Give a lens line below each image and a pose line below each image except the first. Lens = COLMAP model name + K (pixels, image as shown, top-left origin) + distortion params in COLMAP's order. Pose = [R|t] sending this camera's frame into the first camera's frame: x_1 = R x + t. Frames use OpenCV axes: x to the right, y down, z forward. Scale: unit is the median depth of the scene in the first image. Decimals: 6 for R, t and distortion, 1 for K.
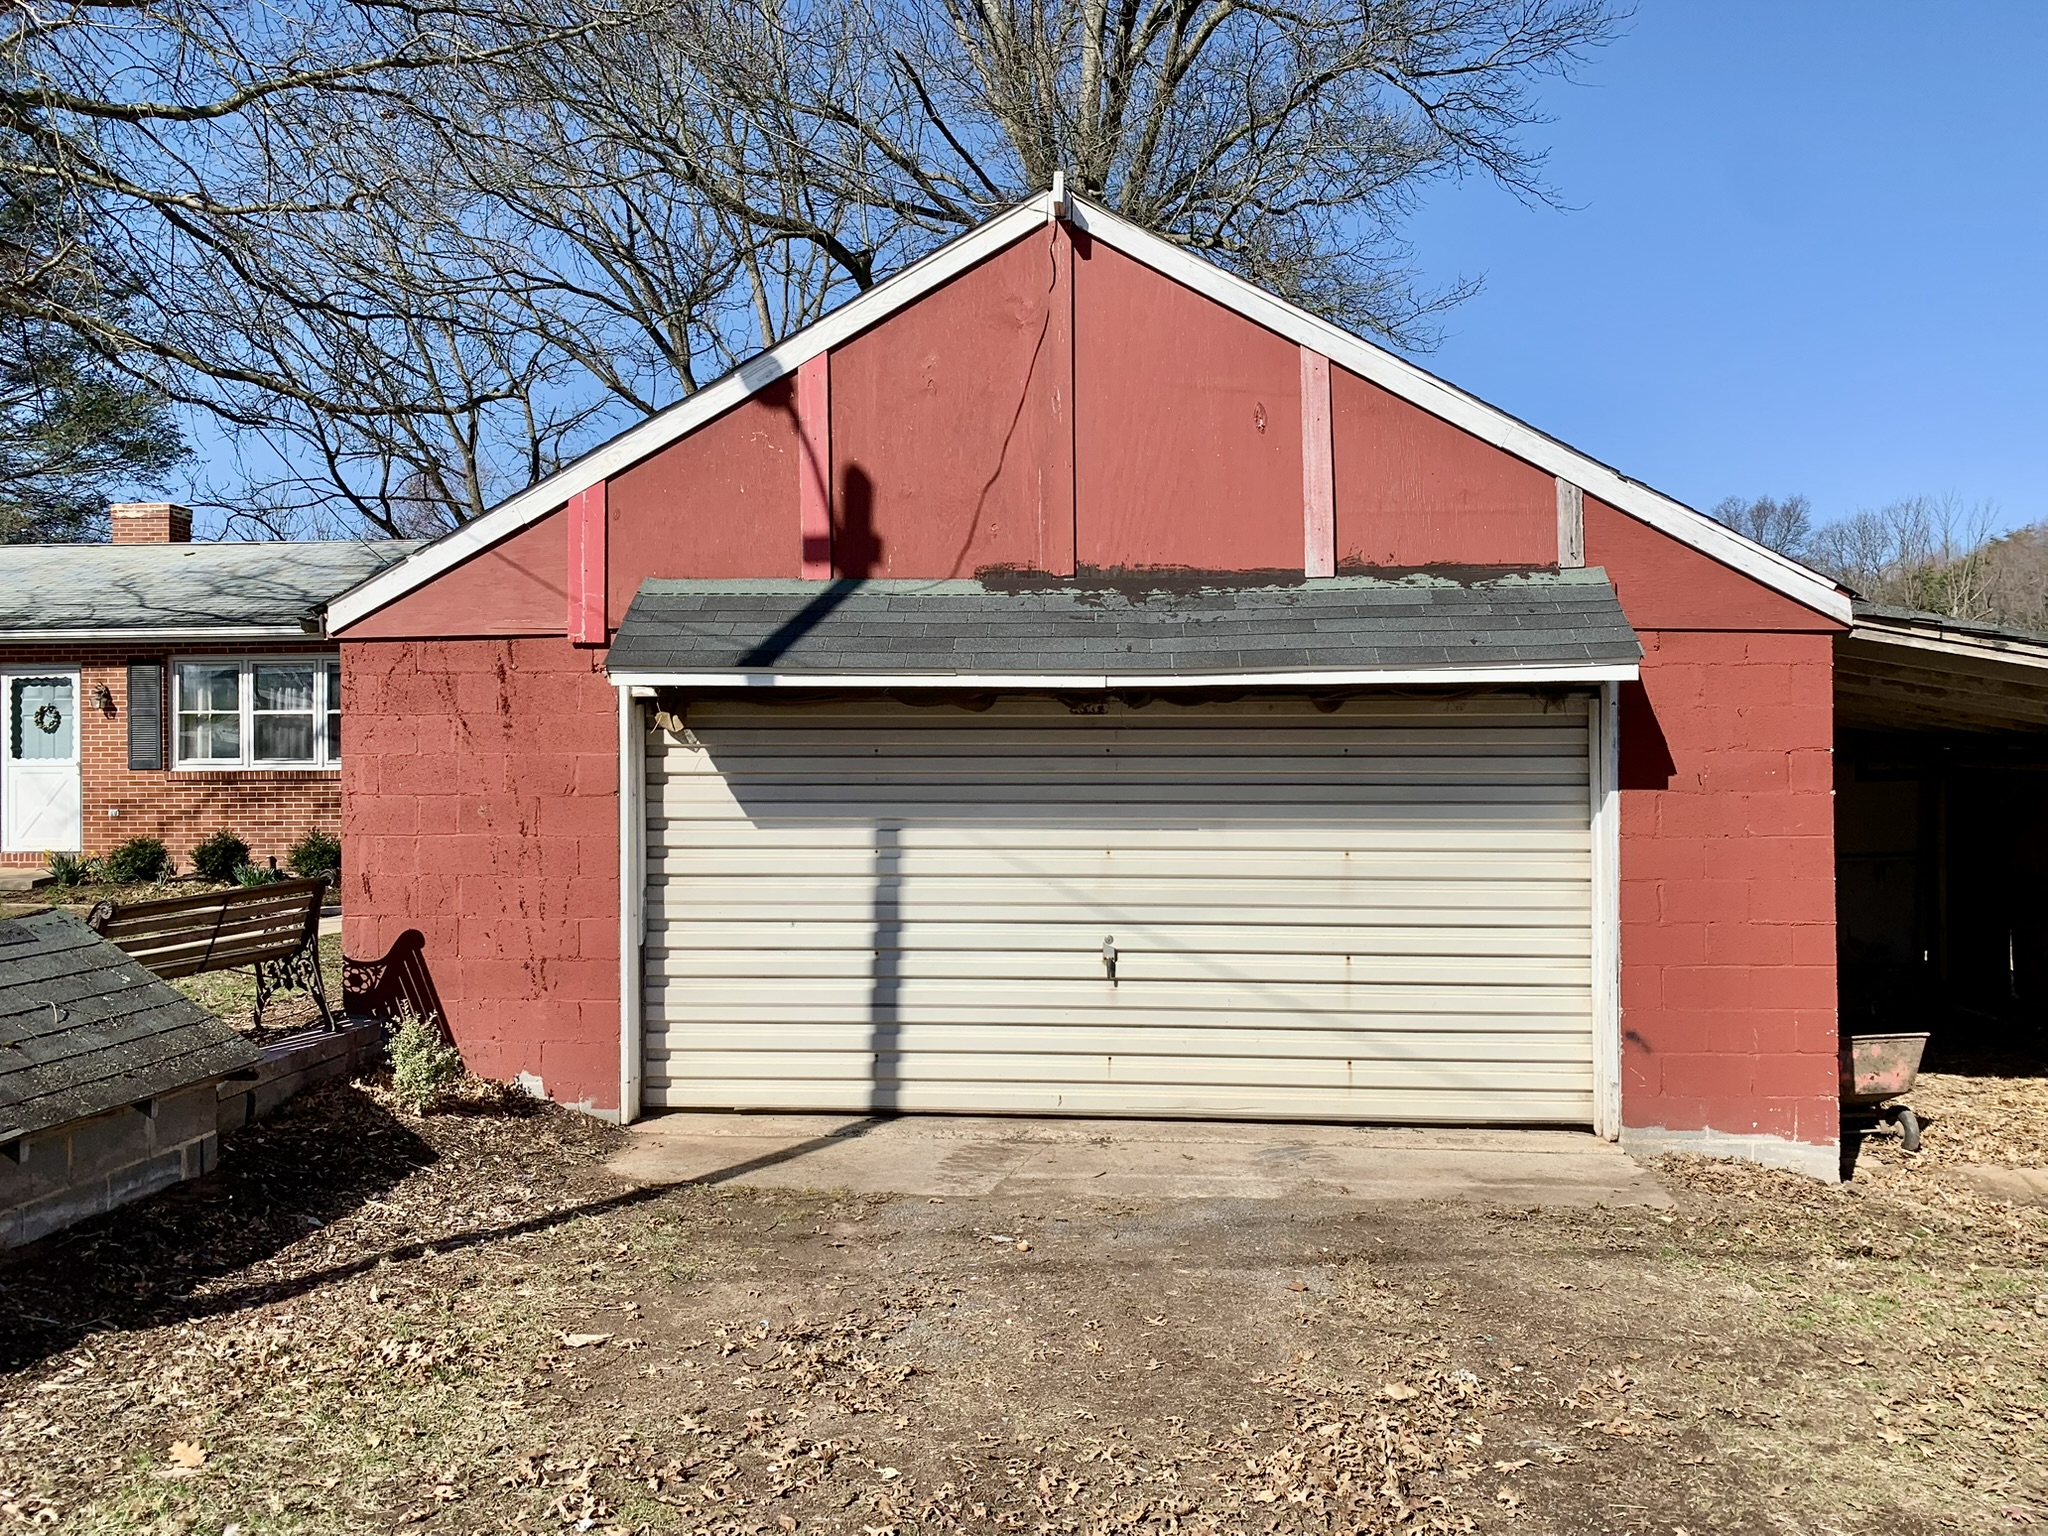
lens RADIAL K [[1559.7, 0, 1007.4], [0, 1559.7, 761.1], [0, 0, 1]] dist [0.047707, -0.054833]
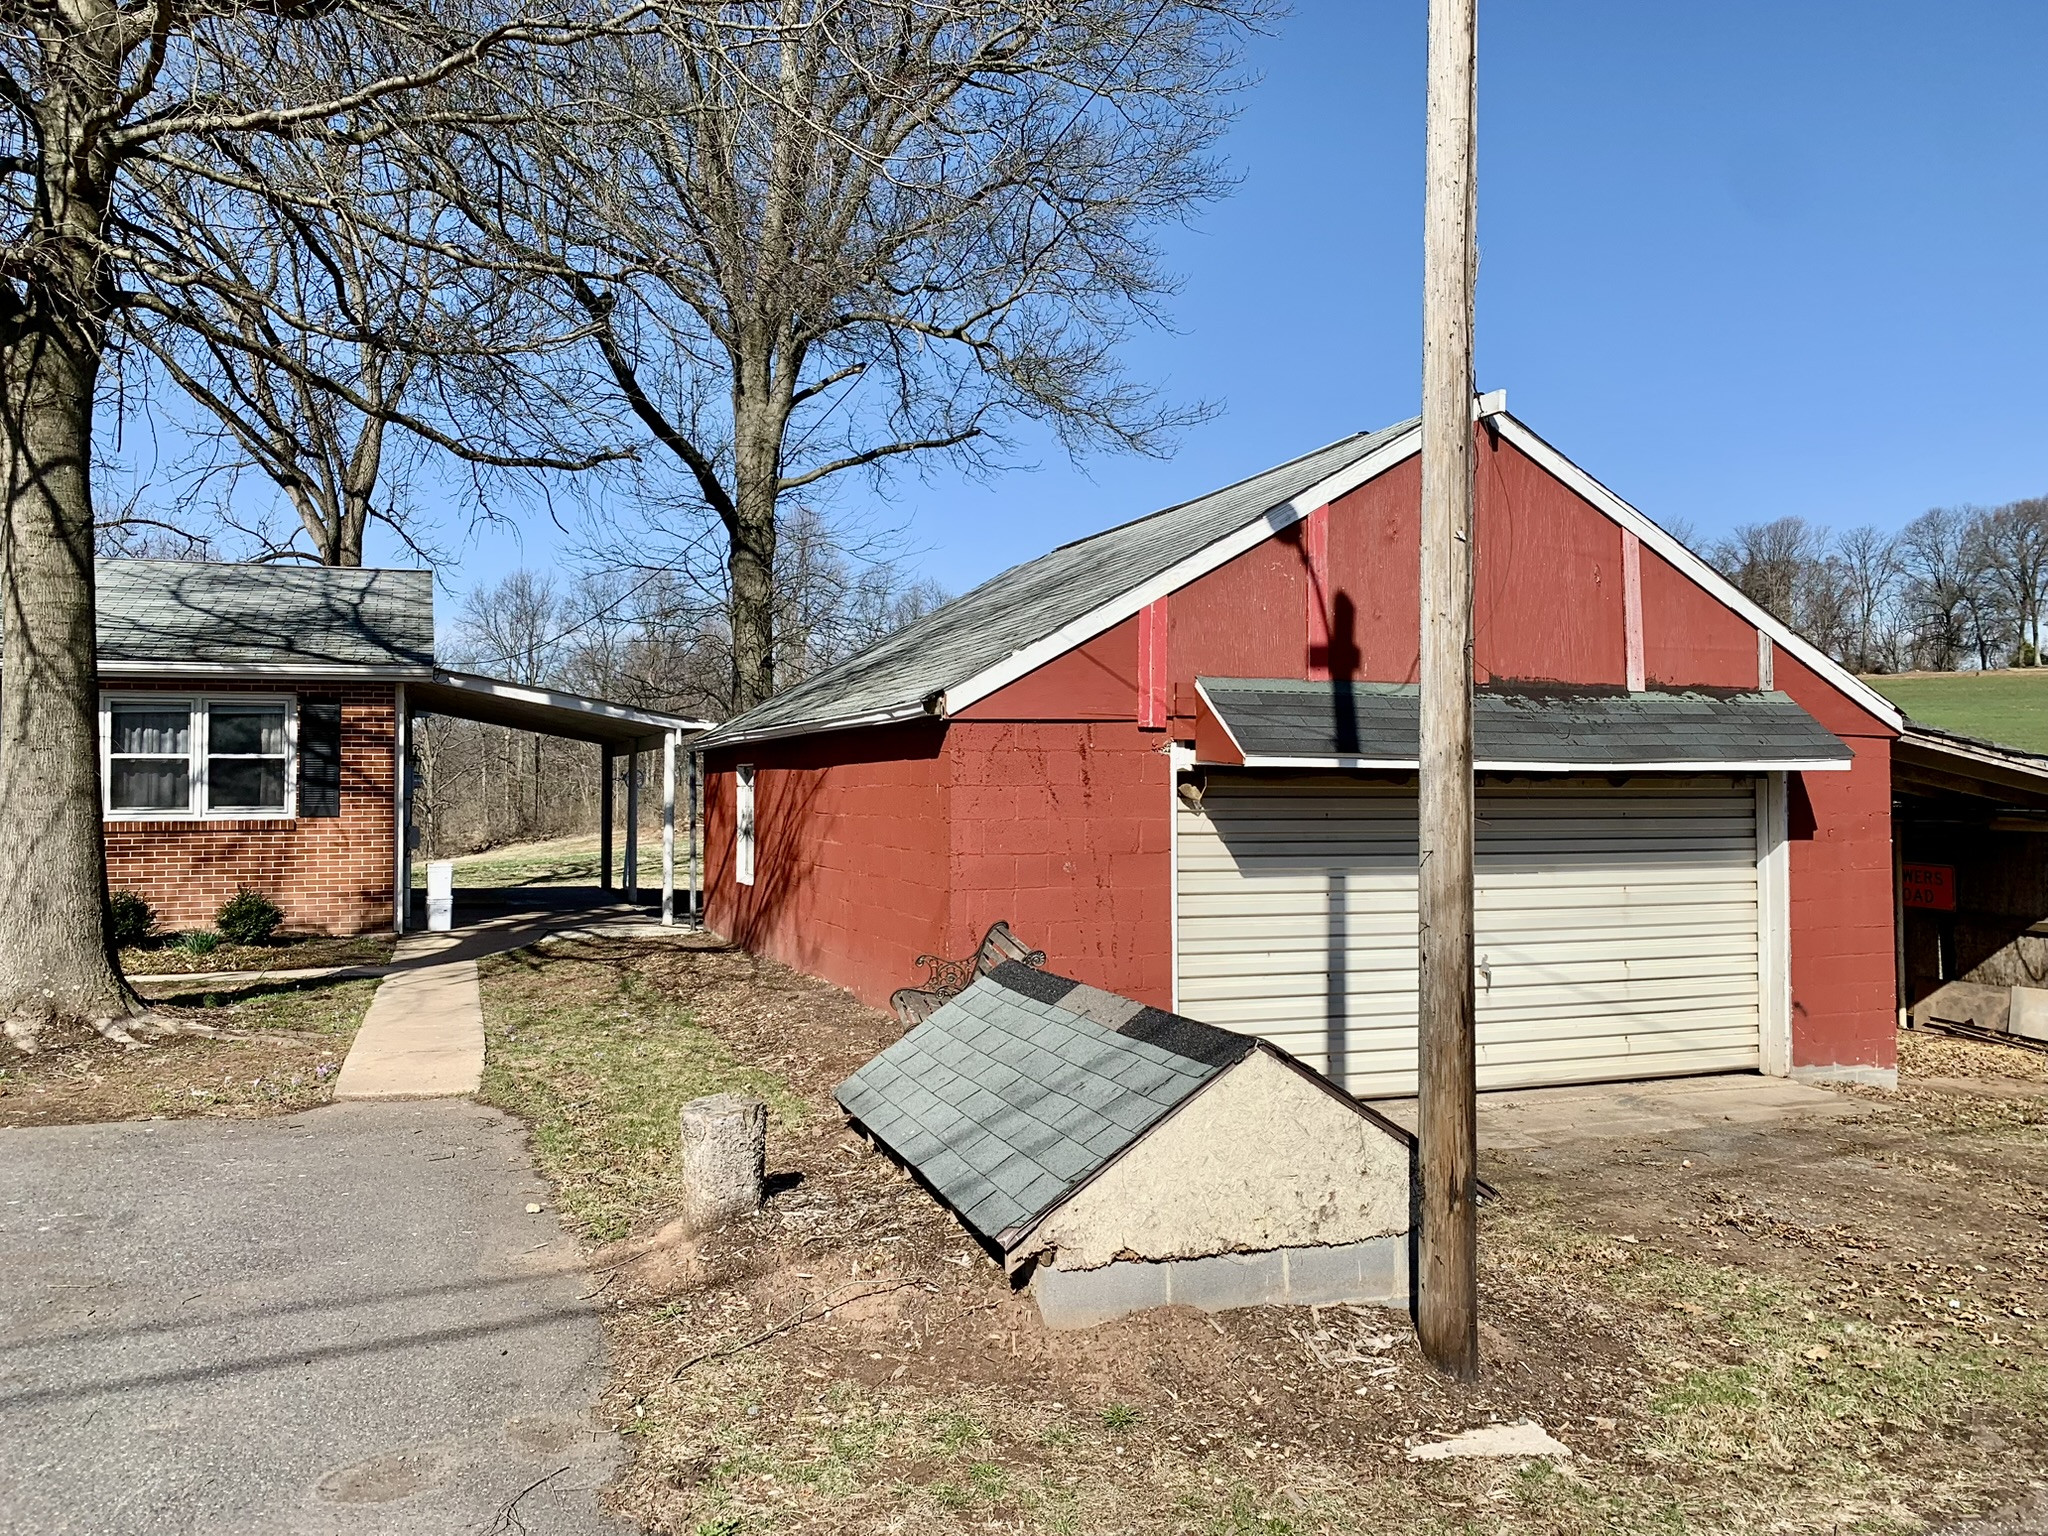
lens RADIAL K [[1559.7, 0, 1045.2], [0, 1559.7, 755.5], [0, 0, 1]] dist [0.047707, -0.054833]
pose [[0.908794, 0.011534, 0.417087, -0.841604], [-0.001671, 0.999710, -0.024006, -0.024379], [-0.417243, 0.021119, 0.908550, -0.060851]]
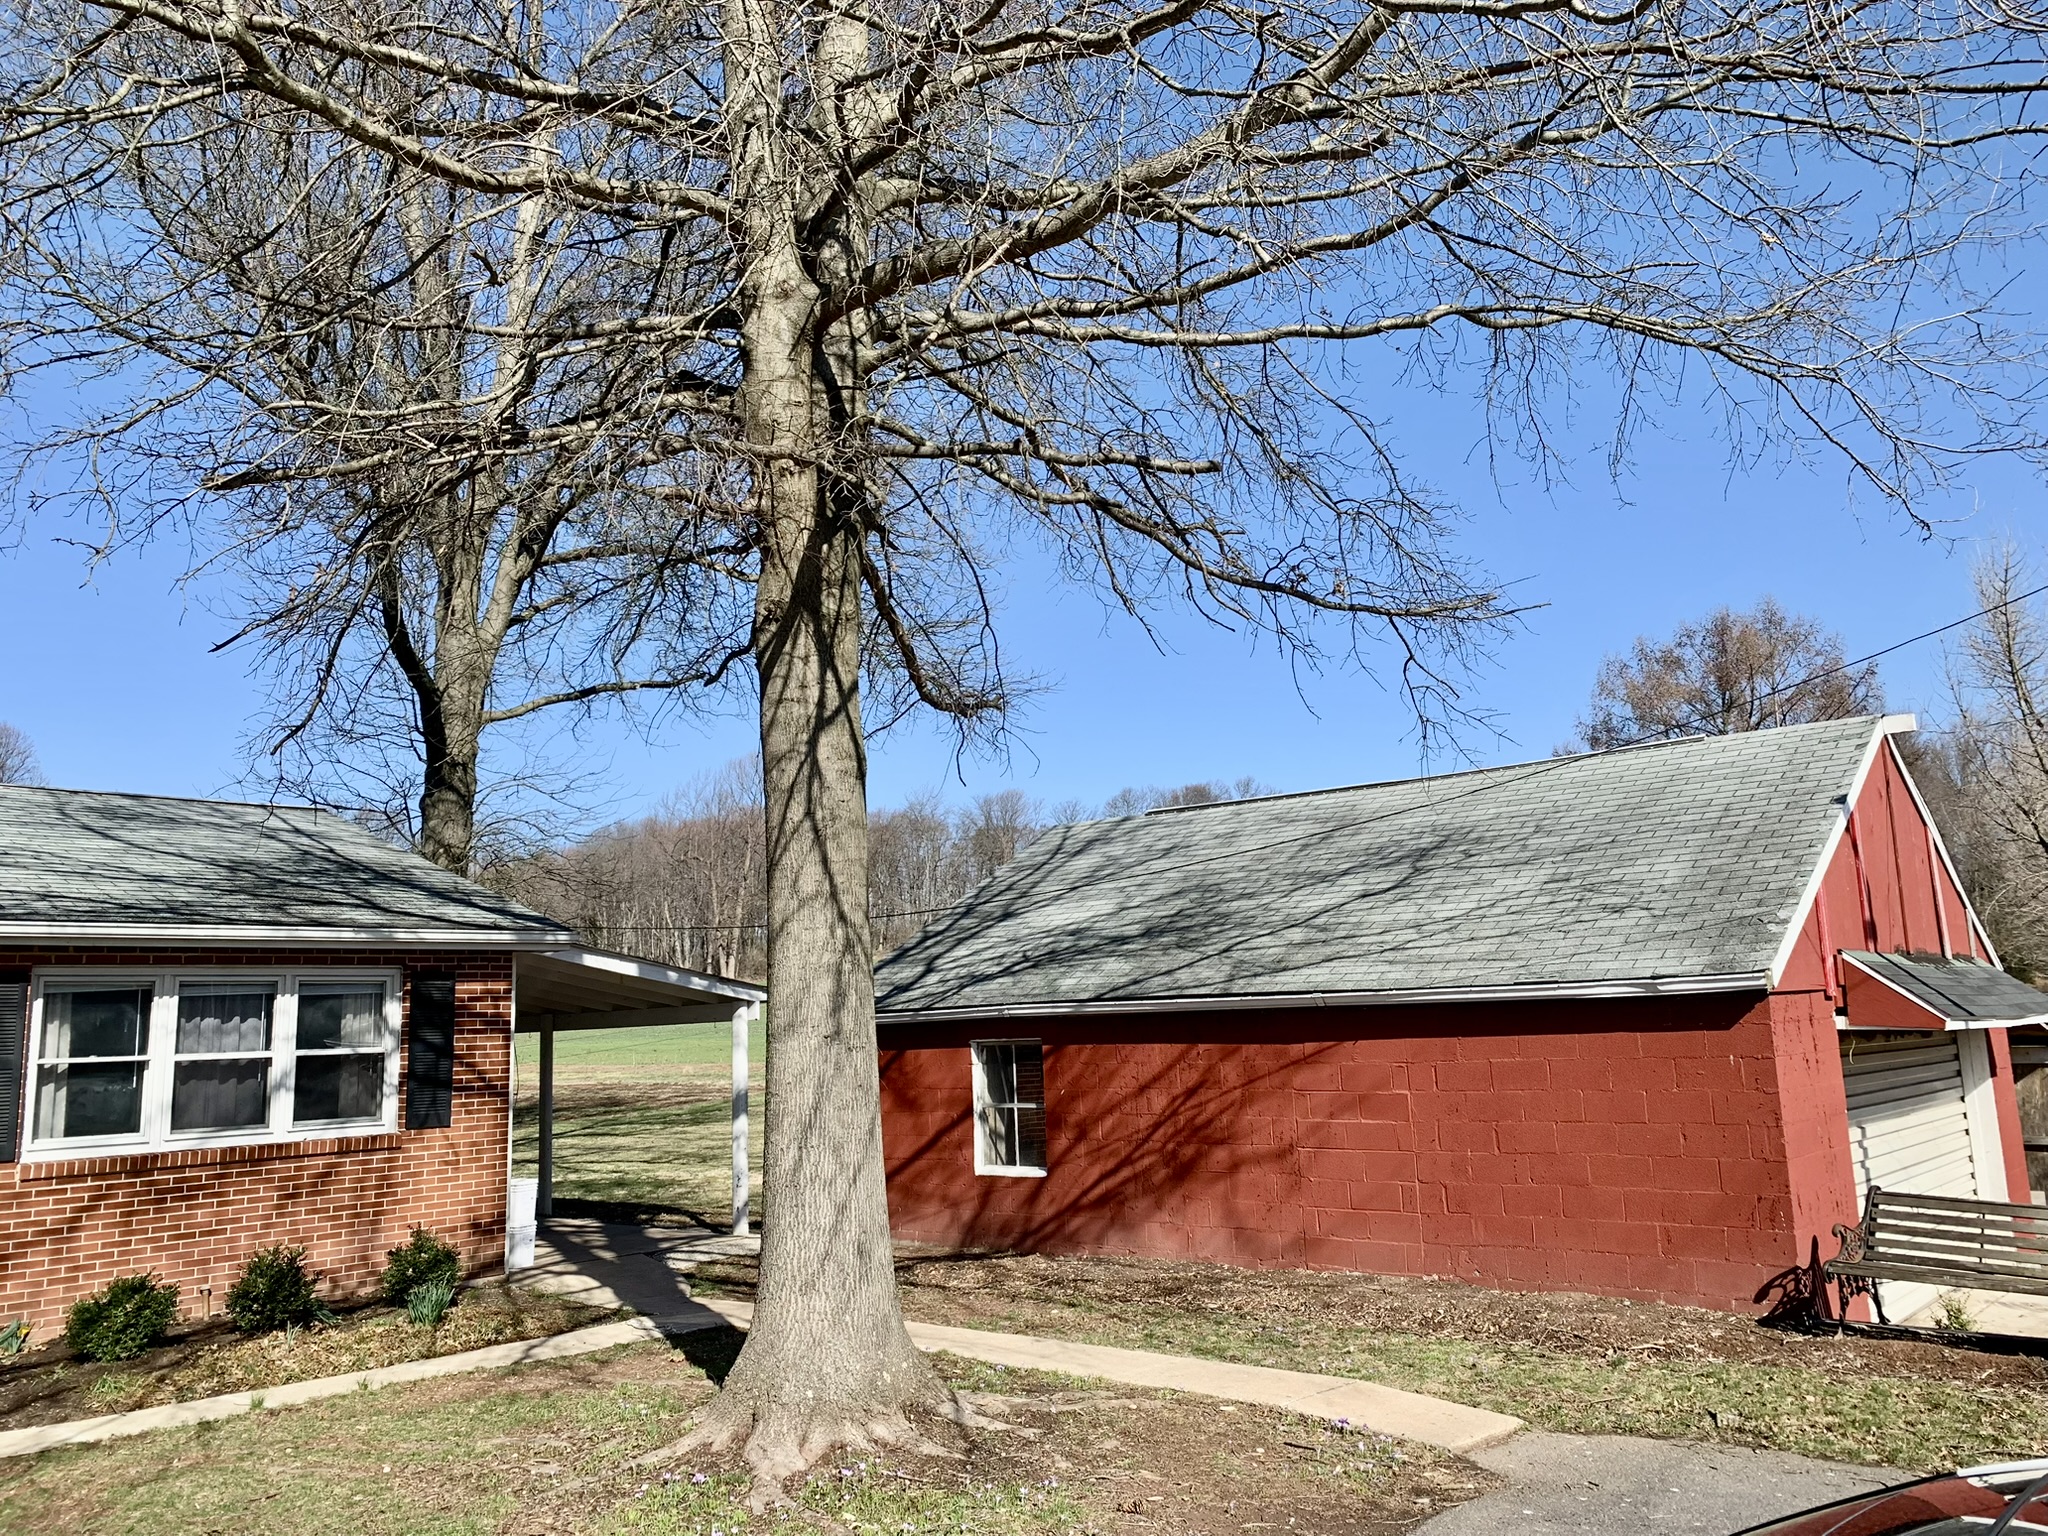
lens RADIAL K [[1559.7, 0, 1029.7], [0, 1559.7, 760.2], [0, 0, 1]] dist [0.047707, -0.054833]
pose [[0.606796, 0.119001, 0.785899, -1.781940], [0.031904, 0.984286, -0.173674, -0.062759], [-0.794217, 0.130458, 0.593464, 0.743484]]
